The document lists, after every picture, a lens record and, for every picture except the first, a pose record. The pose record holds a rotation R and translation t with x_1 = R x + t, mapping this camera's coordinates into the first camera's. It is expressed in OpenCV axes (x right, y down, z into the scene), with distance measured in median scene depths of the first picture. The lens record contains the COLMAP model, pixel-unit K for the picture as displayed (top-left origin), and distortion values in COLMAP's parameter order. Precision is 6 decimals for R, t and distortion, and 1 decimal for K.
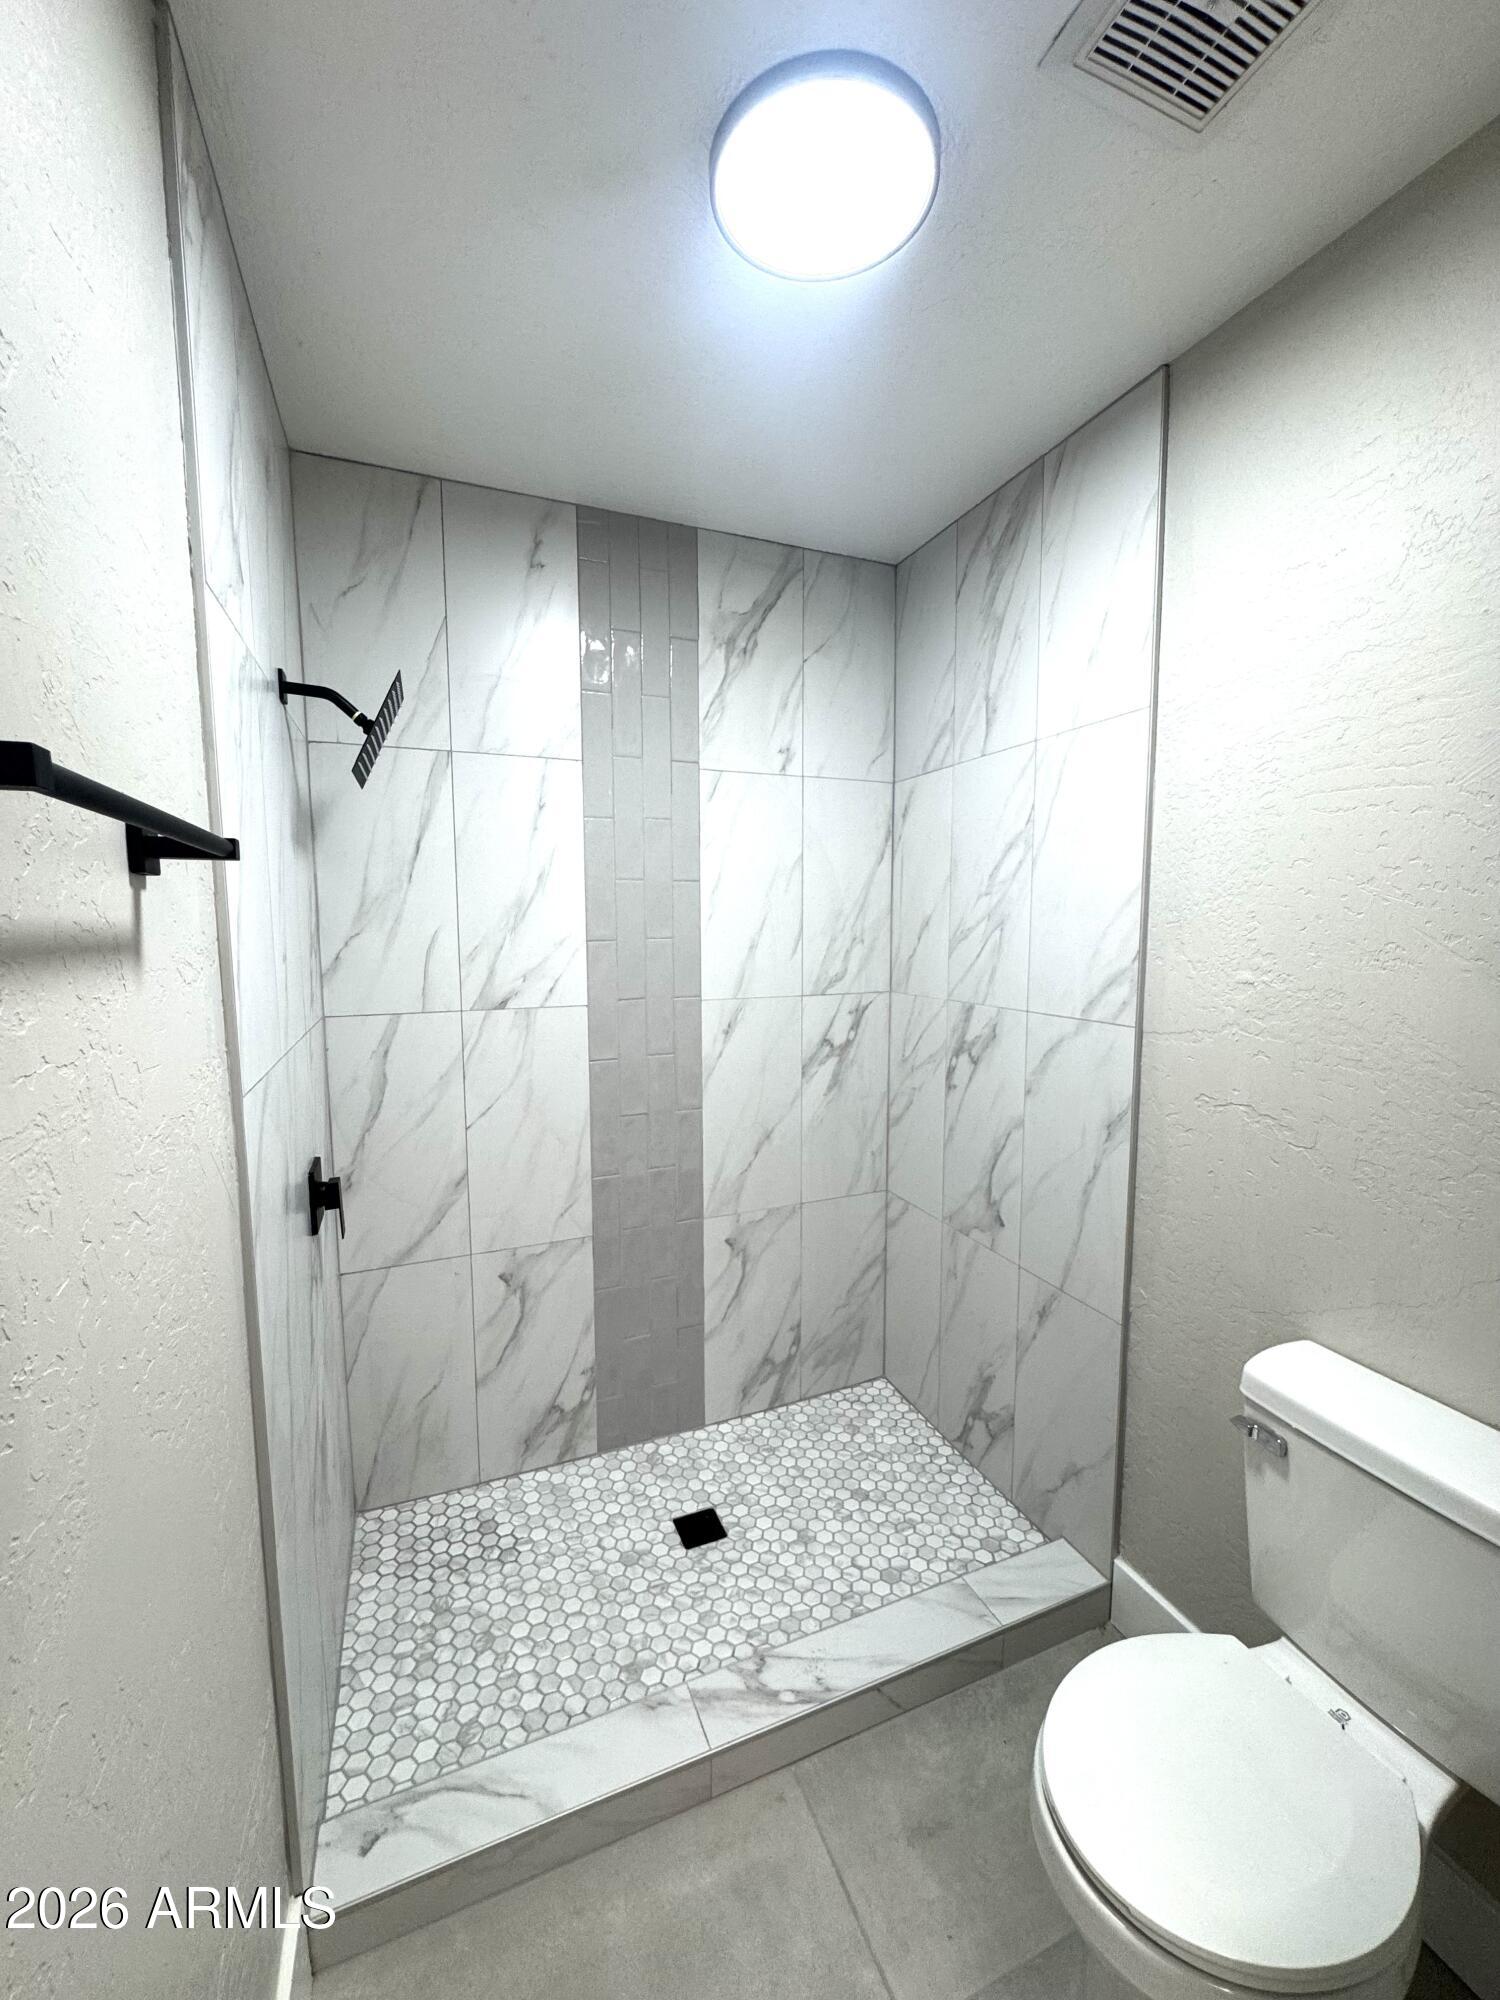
lens RADIAL K [[816.6, 0, 757.0], [0, 816.6, 998.9], [0, 0, 1]] dist [-0.002125, 0.000250]
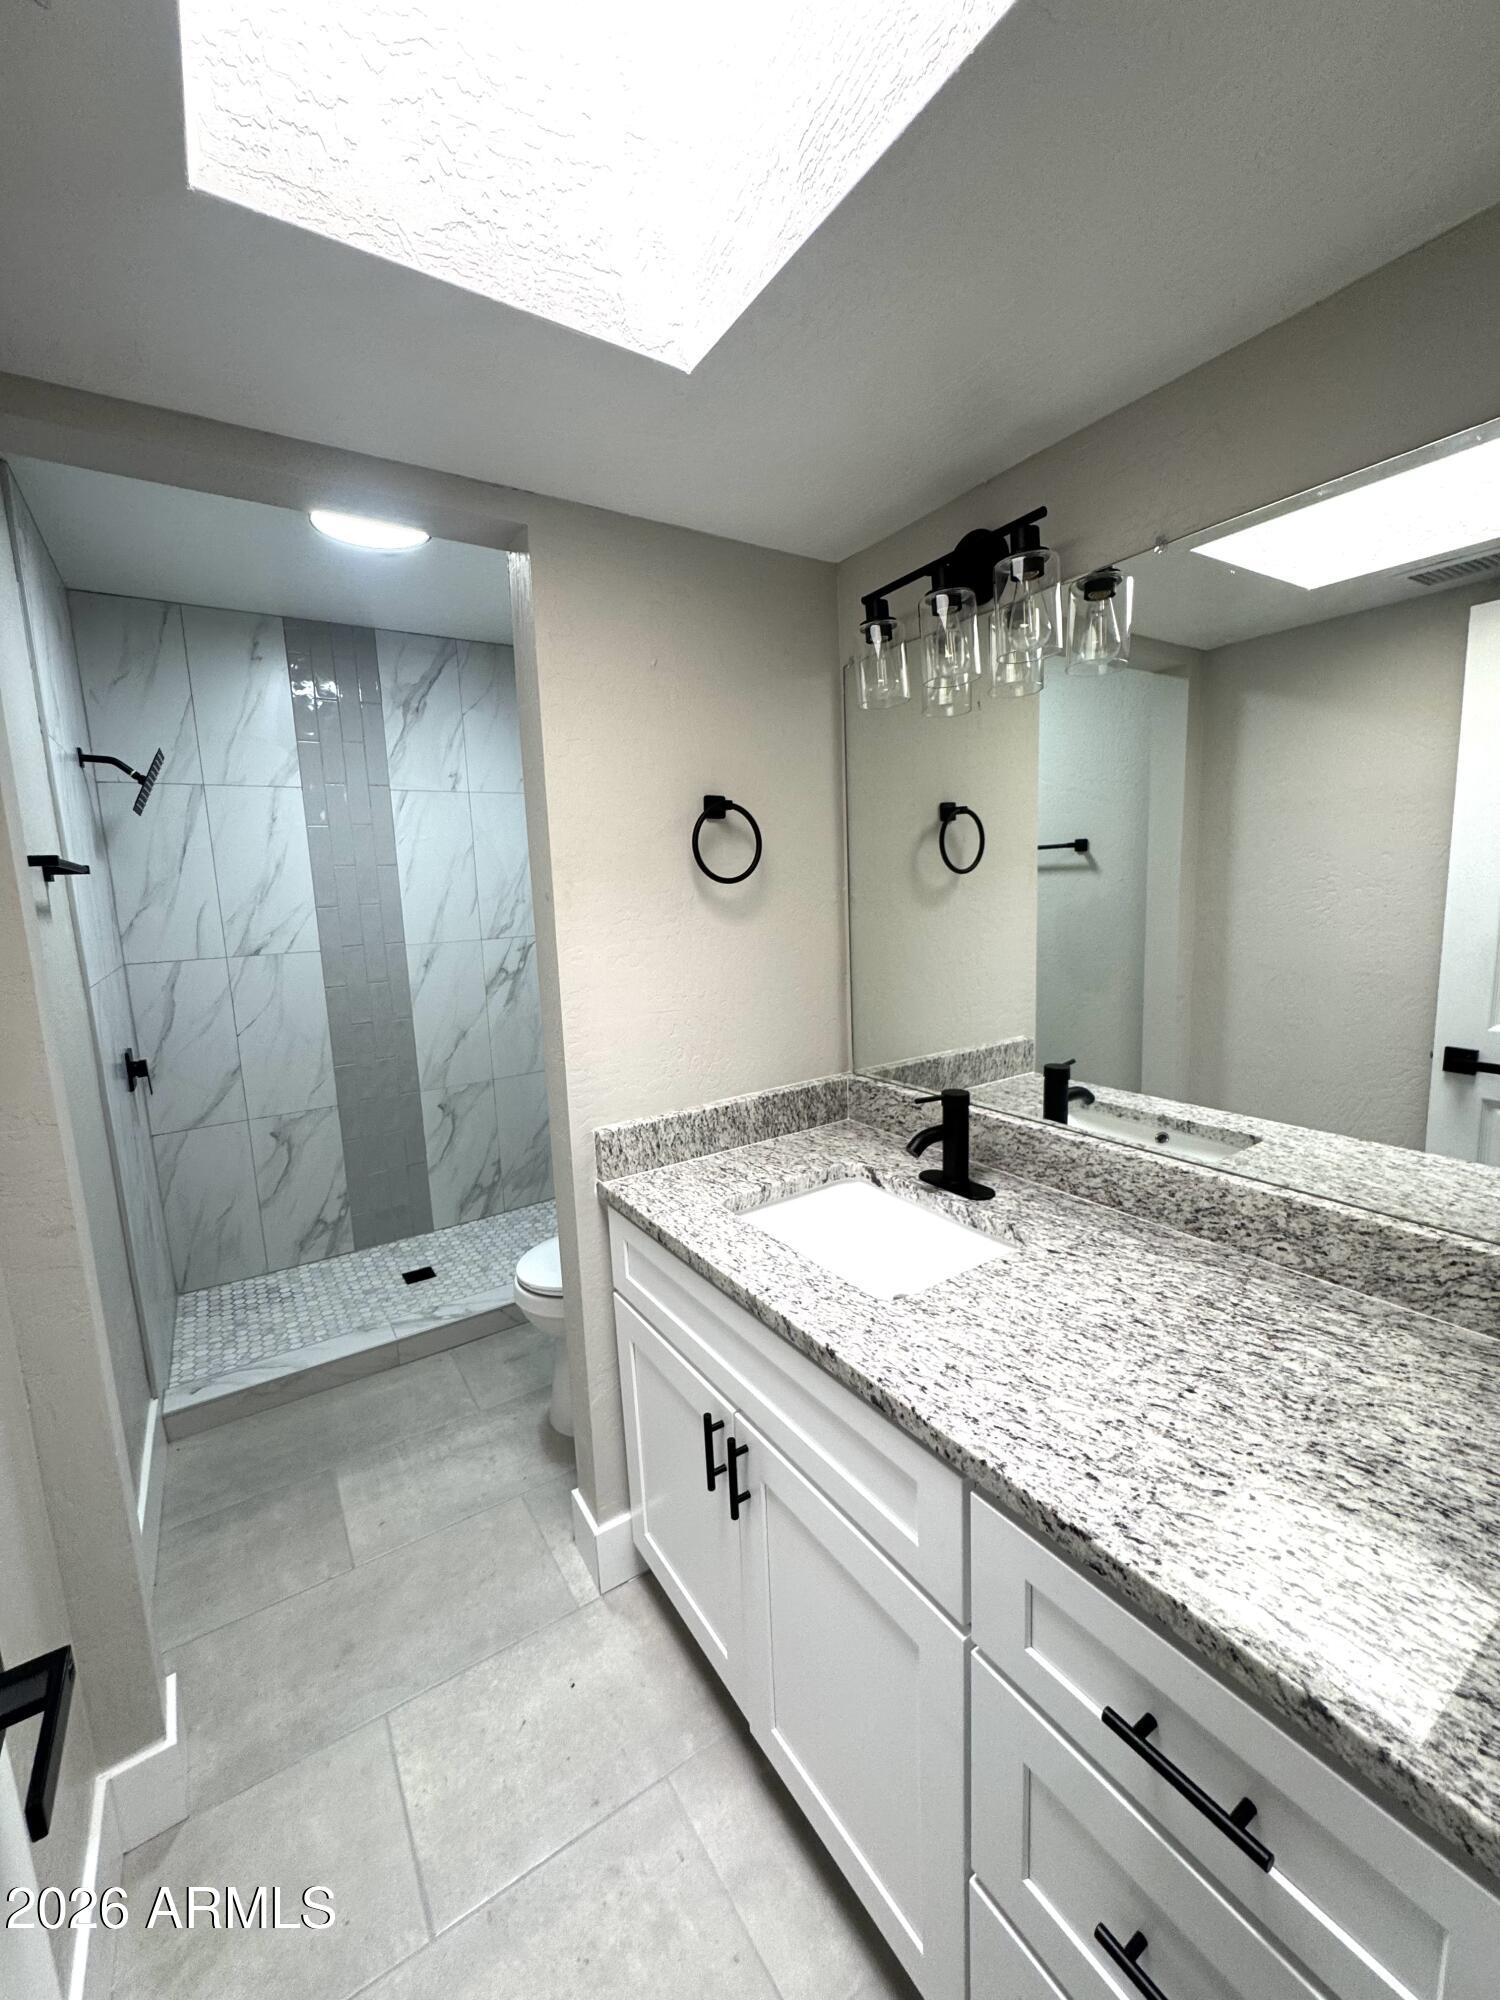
lens RADIAL K [[816.6, 0, 760.3], [0, 816.6, 1000.7], [0, 0, 1]] dist [-0.002125, 0.000250]
pose [[0.980314, -0.060217, 0.188040, 0.301019], [0.051736, 0.997424, 0.049694, 0.067166], [-0.190548, -0.038988, 0.980903, -0.635900]]
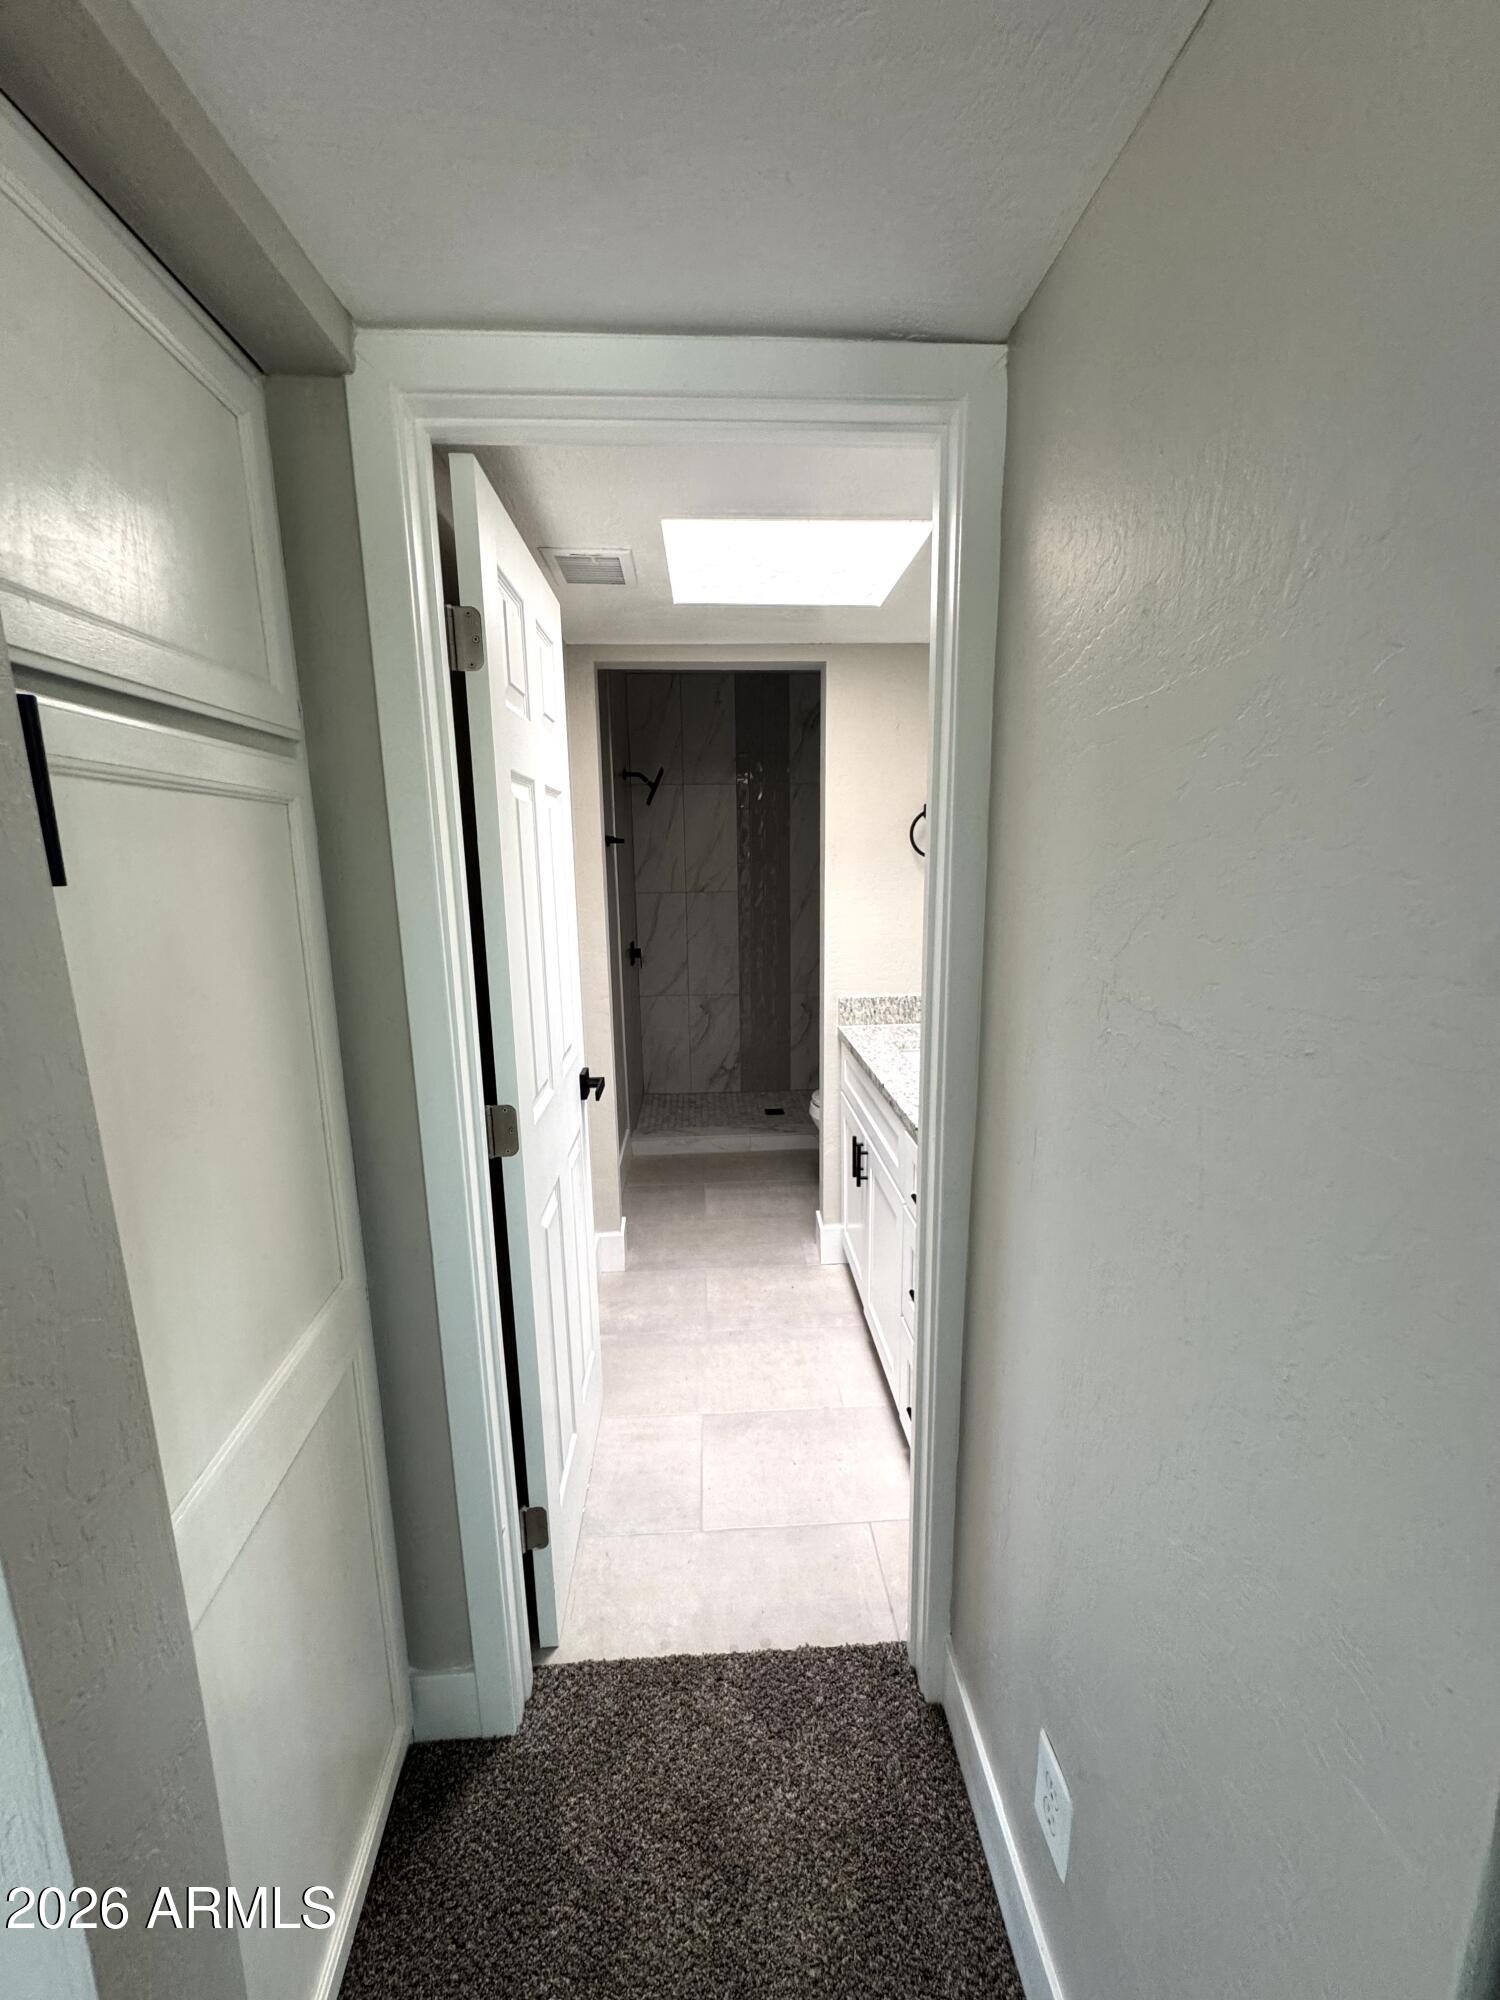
lens RADIAL K [[816.6, 0, 749.8], [0, 816.6, 1002.0], [0, 0, 1]] dist [-0.002125, 0.000250]
pose [[0.944581, 0.052013, -0.324132, 0.591593], [-0.023640, 0.995582, 0.090868, 0.108762], [0.327426, -0.078170, 0.941638, -1.191039]]
